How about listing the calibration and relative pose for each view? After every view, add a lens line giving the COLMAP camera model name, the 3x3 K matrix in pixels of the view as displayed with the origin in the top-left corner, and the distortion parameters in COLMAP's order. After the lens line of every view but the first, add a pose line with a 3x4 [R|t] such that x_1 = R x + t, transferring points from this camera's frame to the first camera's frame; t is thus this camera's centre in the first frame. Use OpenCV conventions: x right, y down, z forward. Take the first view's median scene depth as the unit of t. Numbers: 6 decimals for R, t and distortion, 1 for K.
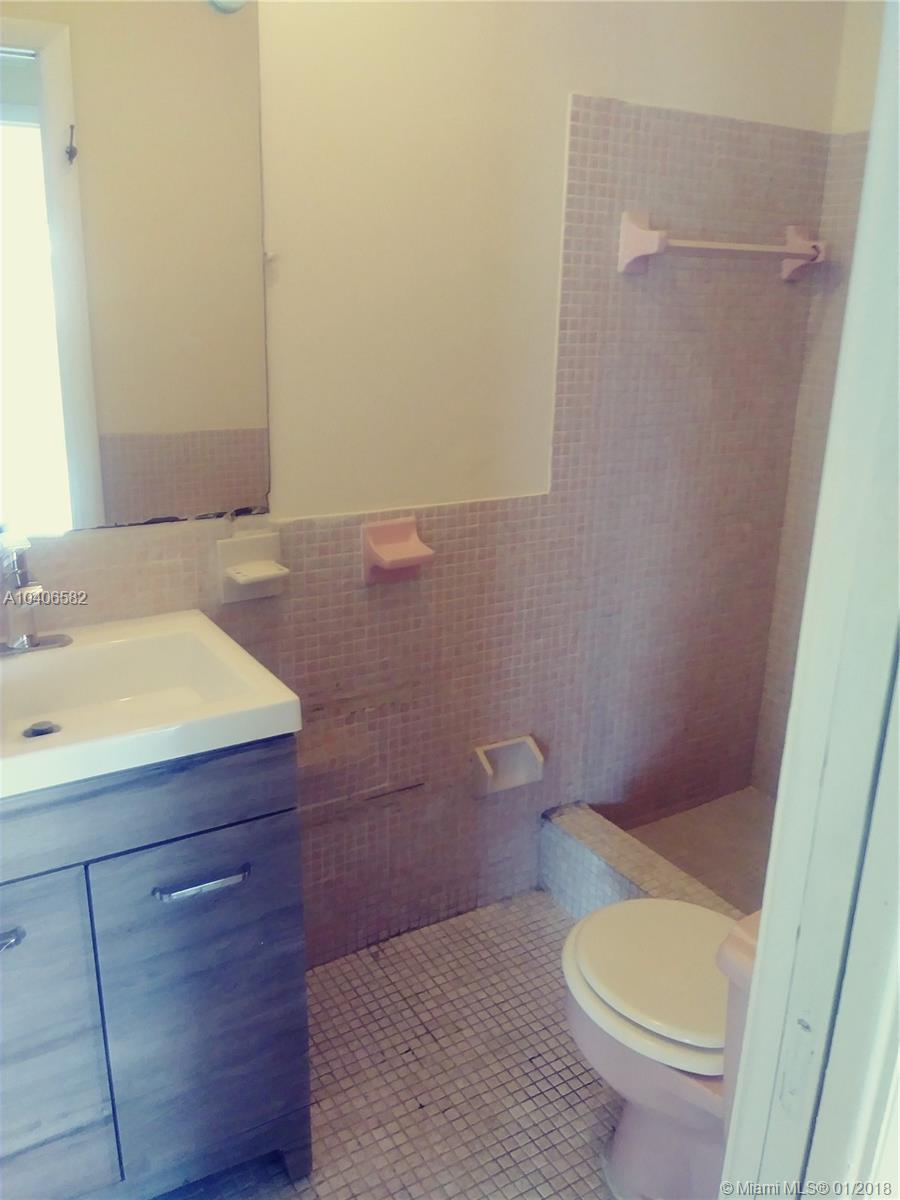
lens RADIAL K [[976.9, 0, 458.7], [0, 976.9, 596.5], [0, 0, 1]] dist [0.038638, -0.089597]
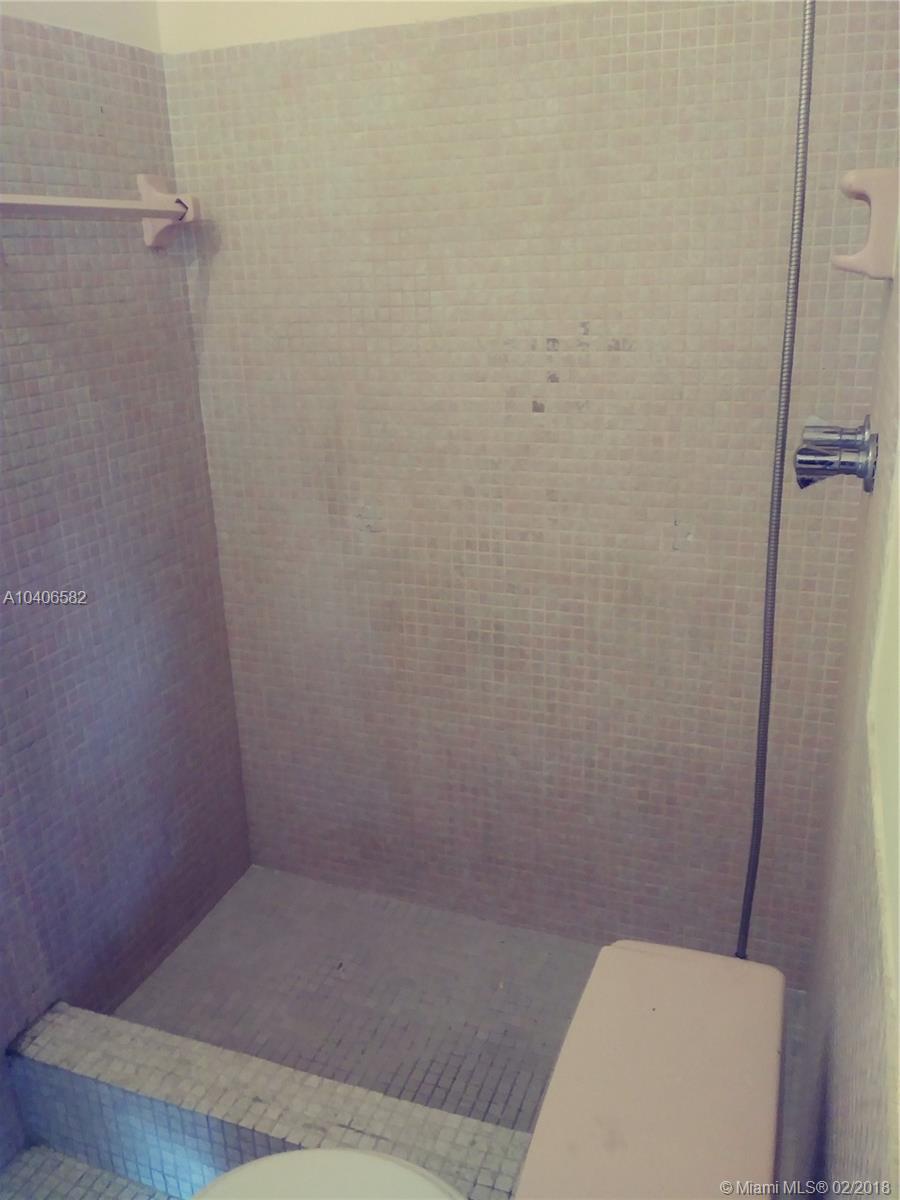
lens RADIAL K [[976.9, 0, 444.1], [0, 976.9, 591.6], [0, 0, 1]] dist [0.038638, -0.089597]
pose [[0.797359, -0.239667, 0.553876, 0.032427], [0.228618, 0.969318, 0.090314, -0.087400], [-0.558527, 0.054613, 0.827687, 0.281664]]
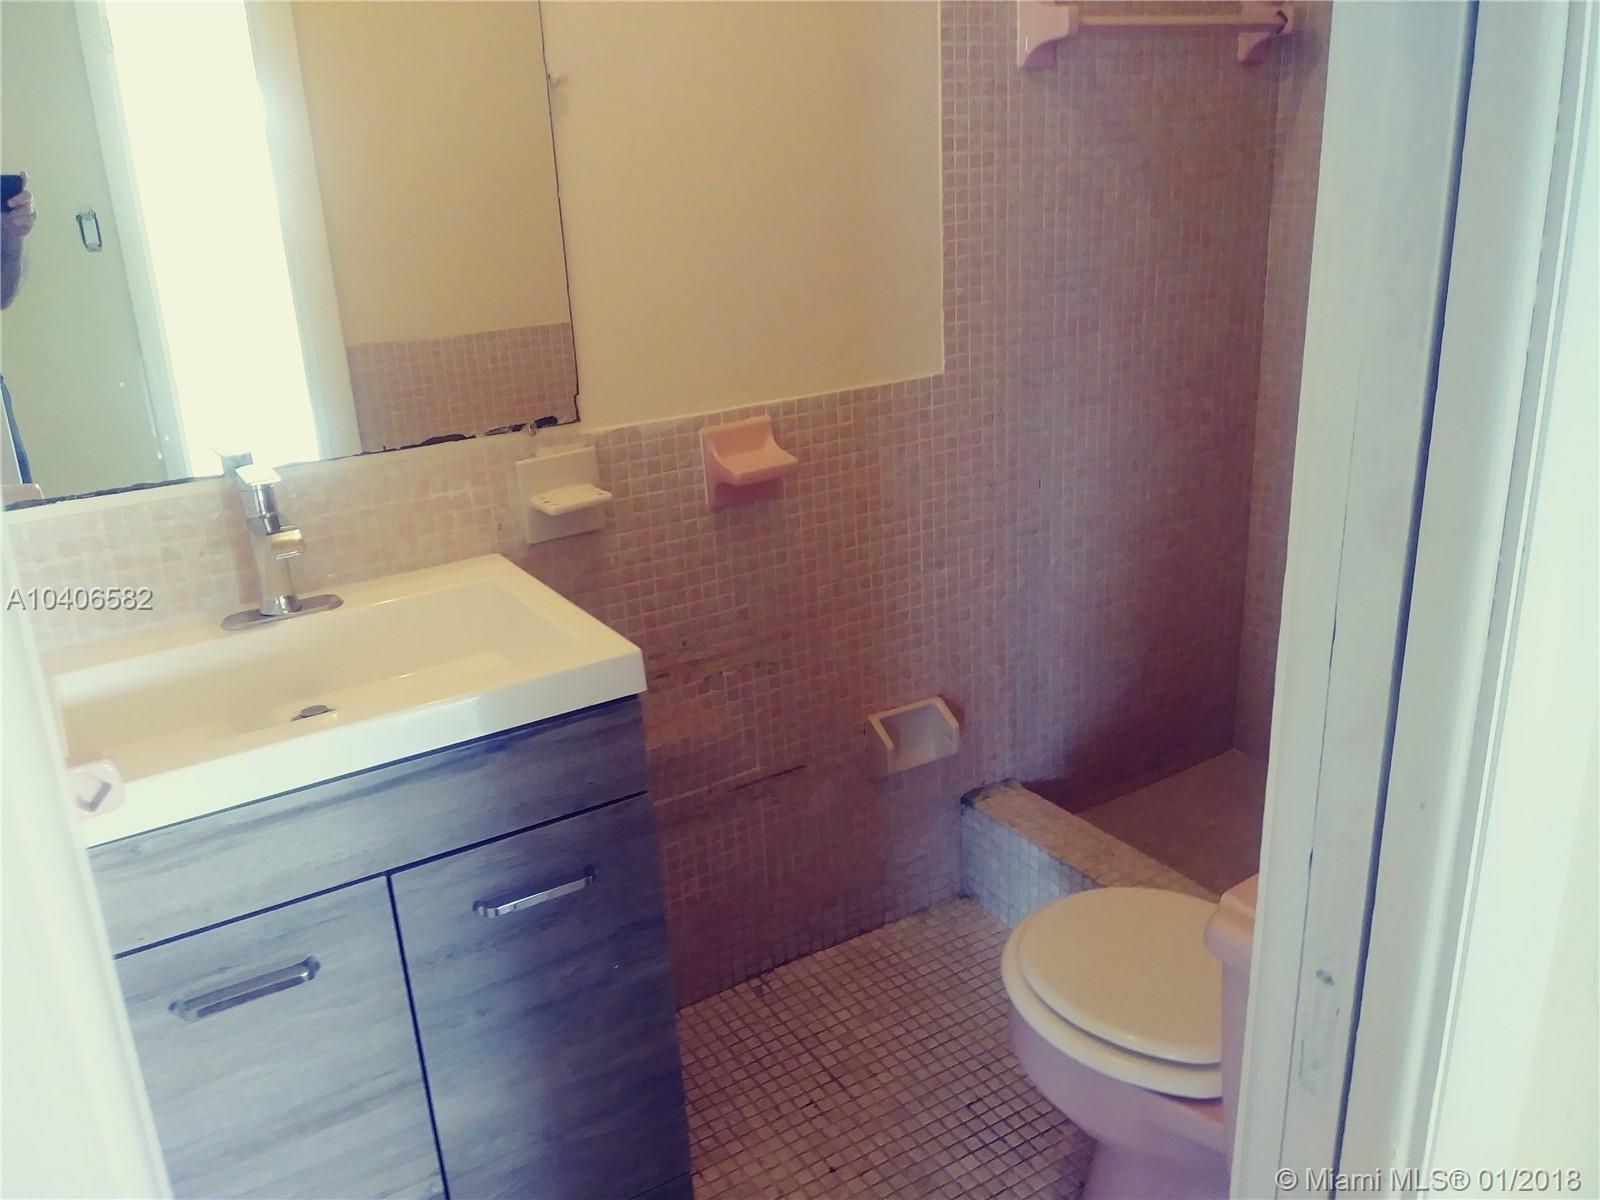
lens RADIAL K [[1302.6, 0, 786.7], [0, 1302.6, 613.5], [0, 0, 1]] dist [0.038638, -0.089597]
pose [[0.997060, -0.069670, -0.031910, -0.009036], [0.071035, 0.996511, 0.043823, 0.026864], [0.028745, -0.045961, 0.998530, -0.017284]]
